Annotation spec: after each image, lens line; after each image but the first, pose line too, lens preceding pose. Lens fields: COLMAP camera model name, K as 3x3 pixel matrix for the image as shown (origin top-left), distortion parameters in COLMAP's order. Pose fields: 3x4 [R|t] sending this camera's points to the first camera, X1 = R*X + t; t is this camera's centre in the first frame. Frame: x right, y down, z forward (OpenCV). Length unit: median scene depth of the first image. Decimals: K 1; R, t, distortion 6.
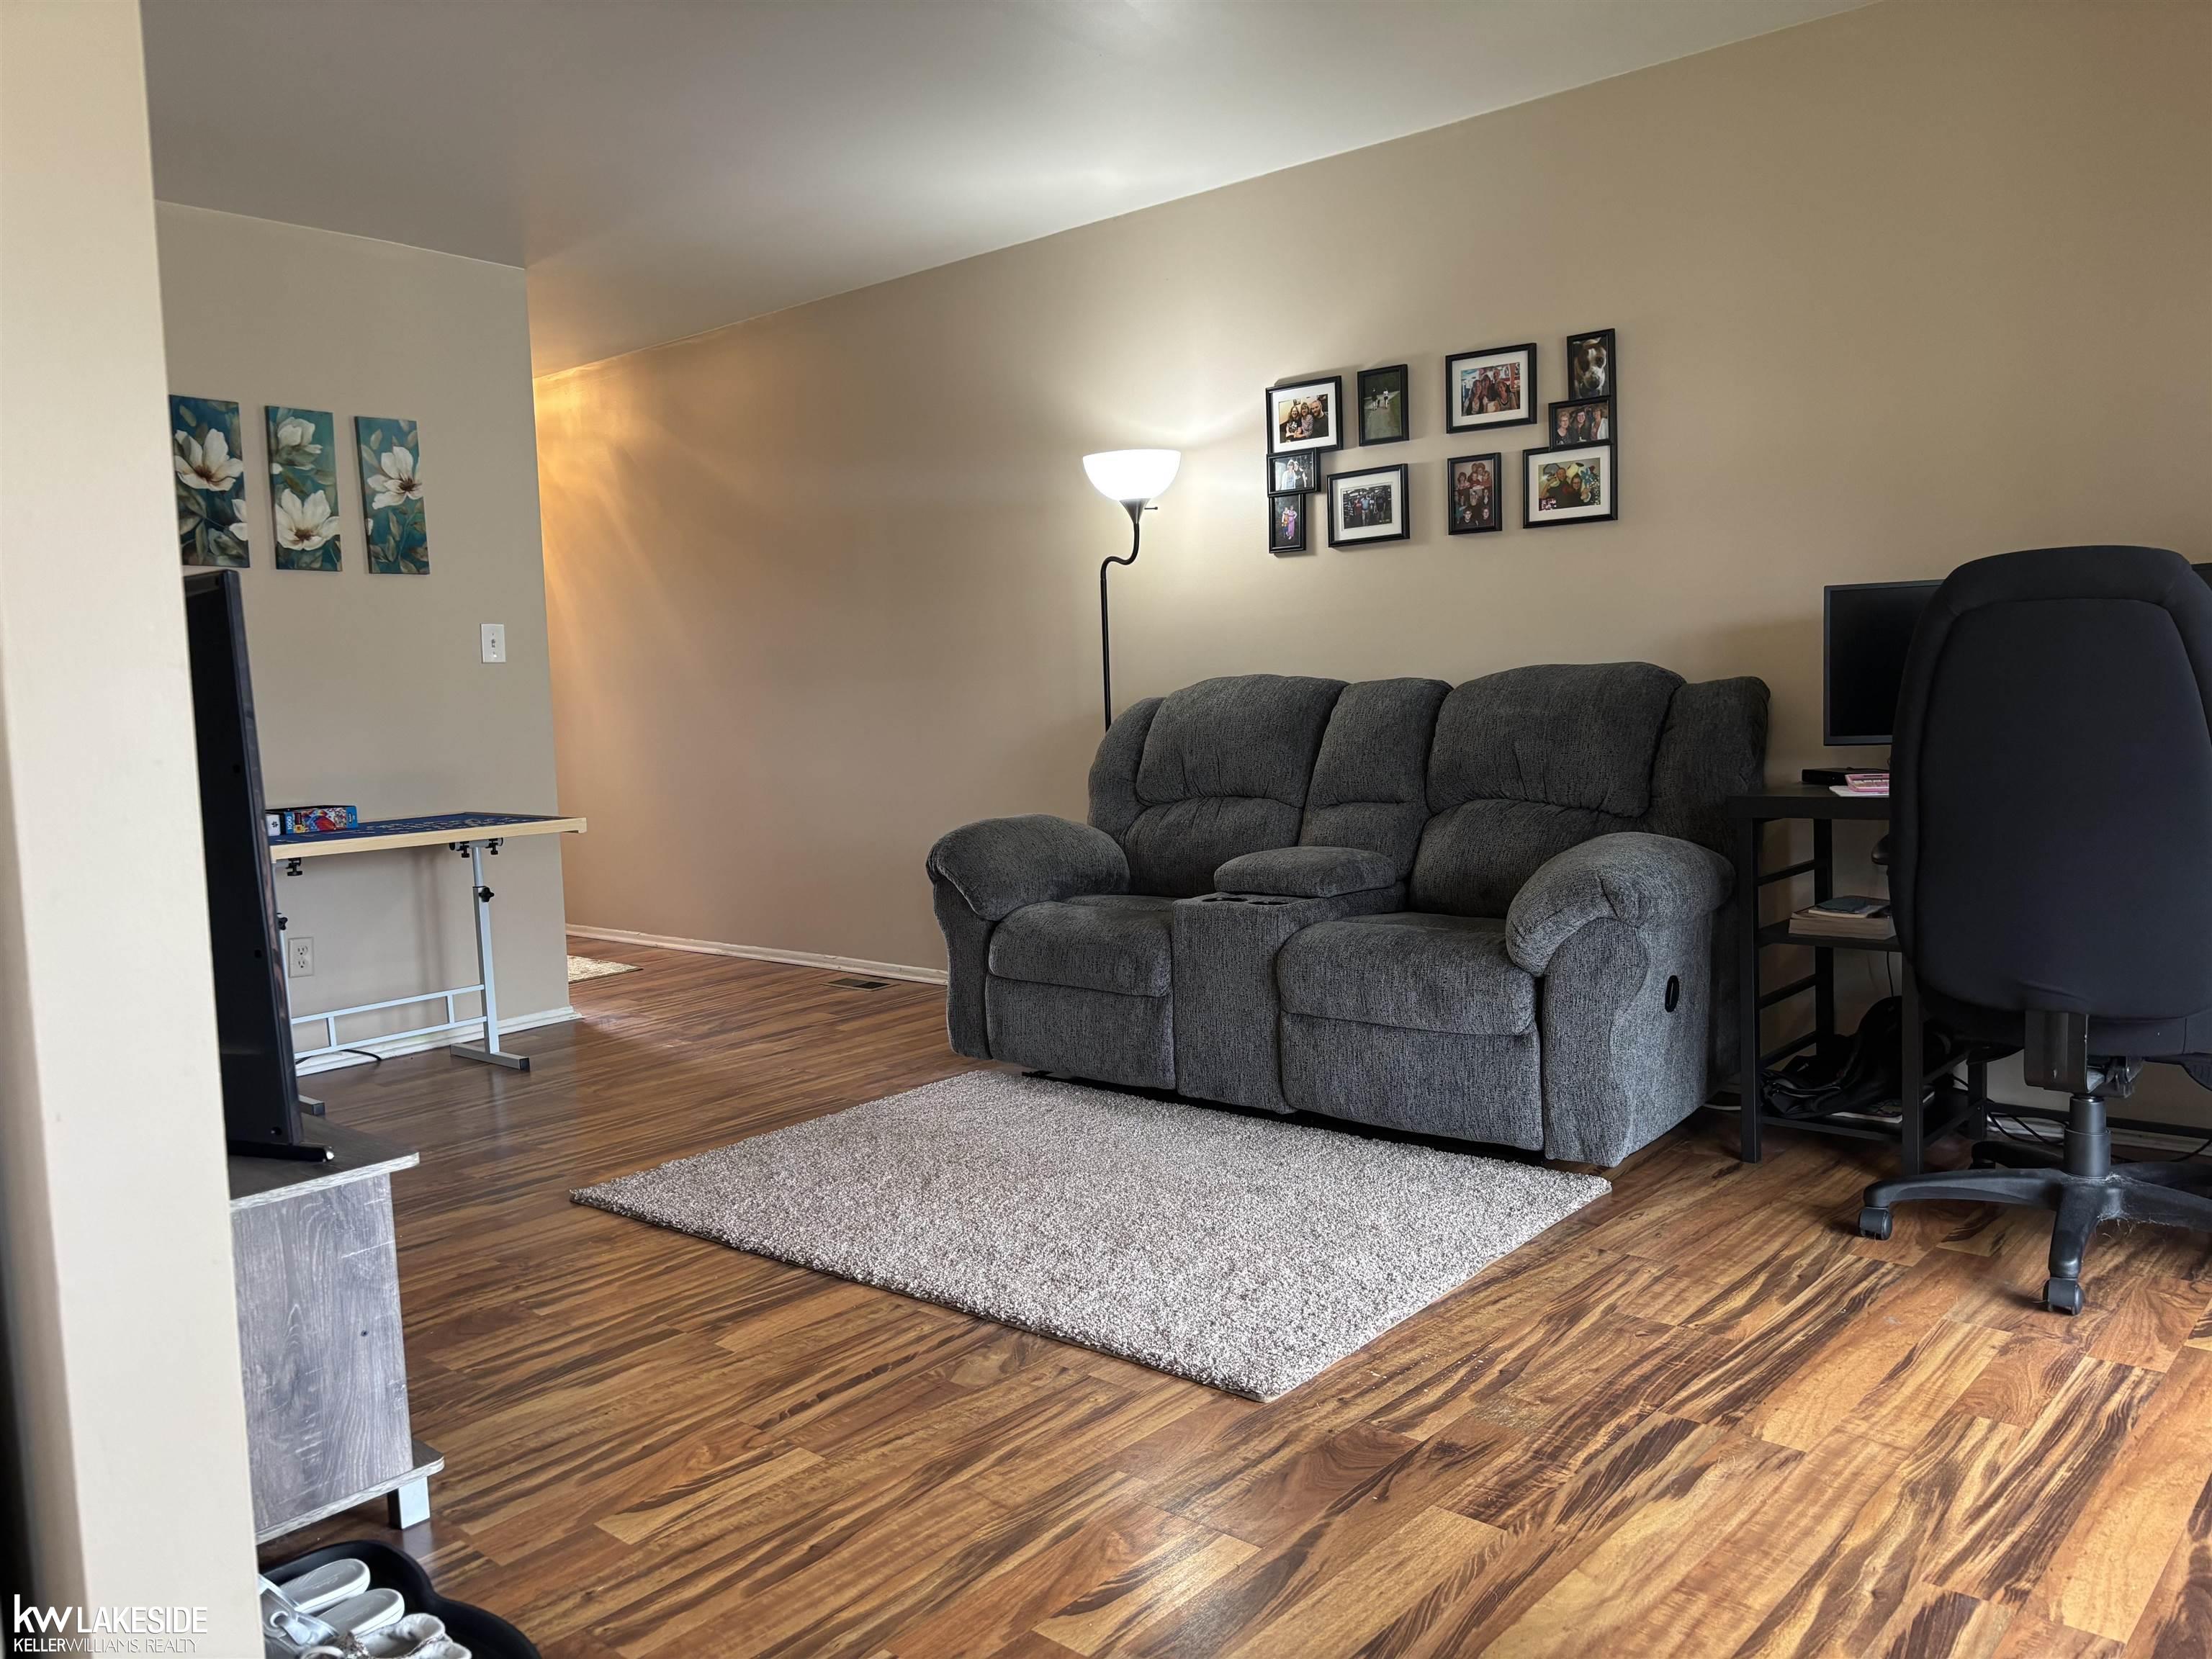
lens RADIAL K [[1683.2, 0, 1102.9], [0, 1683.2, 818.0], [0, 0, 1]] dist [0.042265, -0.070609]
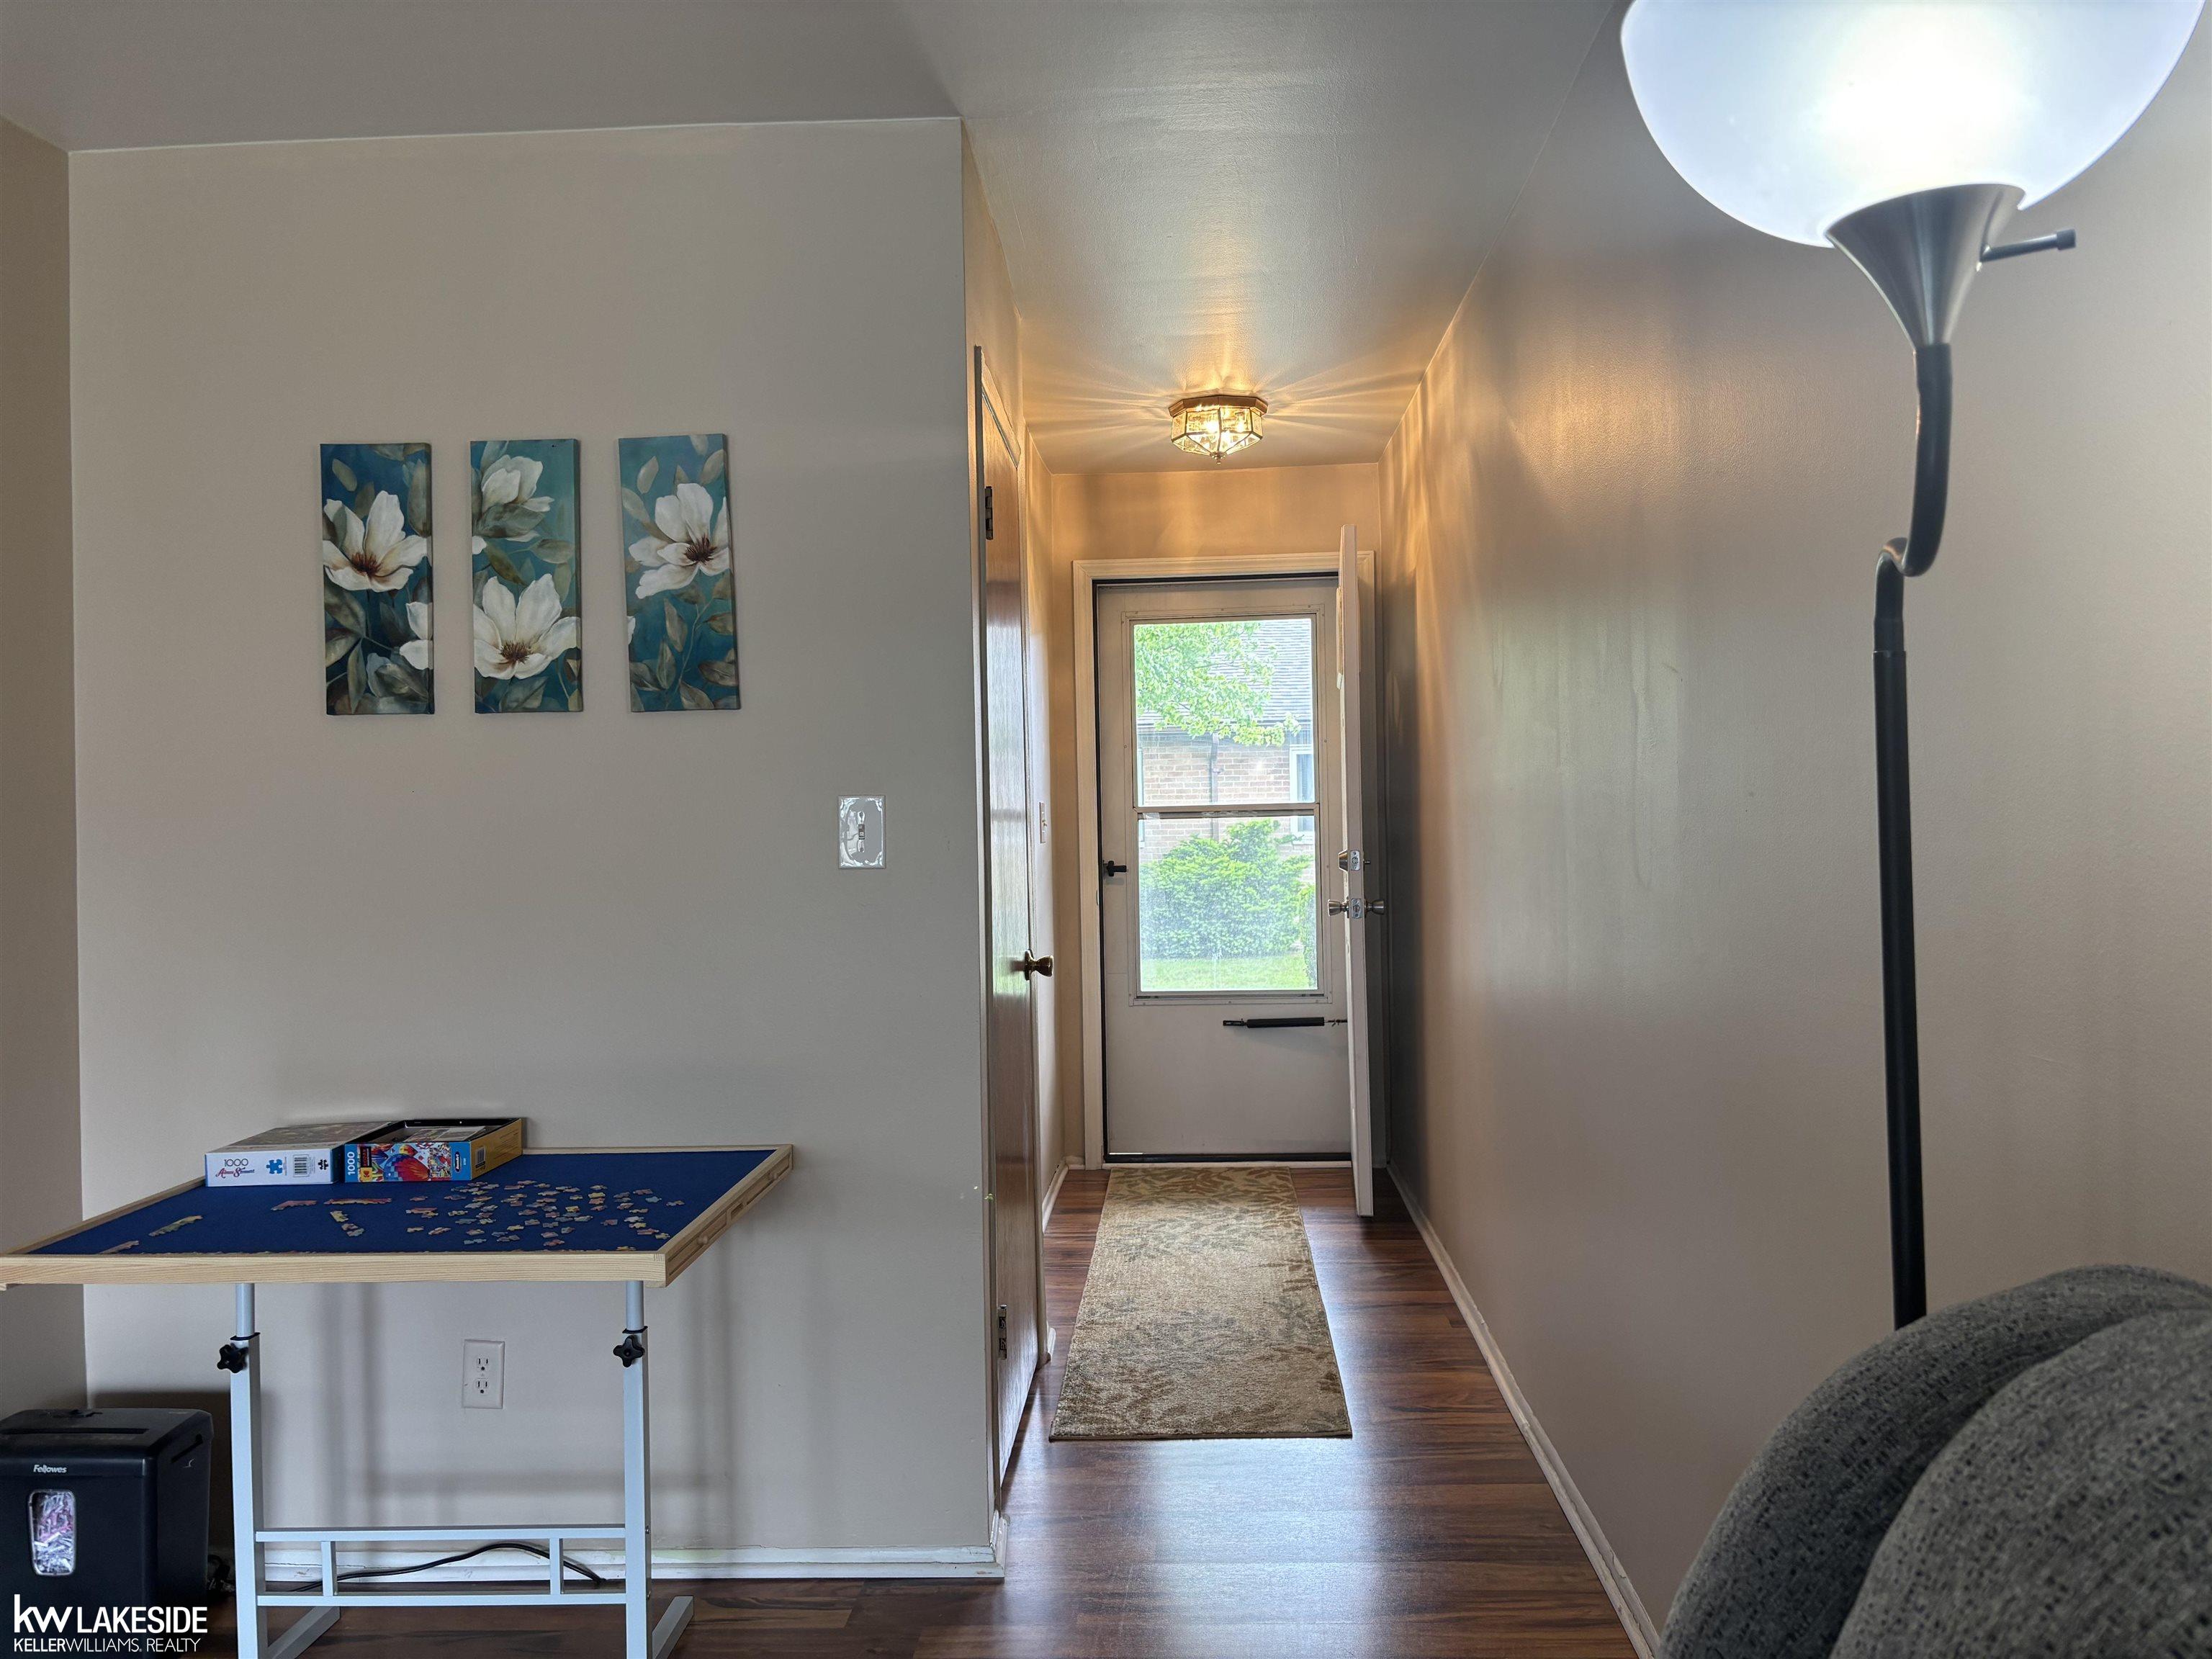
lens RADIAL K [[1683.2, 0, 1102.9], [0, 1683.2, 818.0], [0, 0, 1]] dist [0.042265, -0.070609]
pose [[0.610187, 0.019456, -0.792018, 0.115124], [-0.059874, 0.997972, -0.021614, -0.110347], [0.789991, 0.060610, 0.610115, 0.810901]]
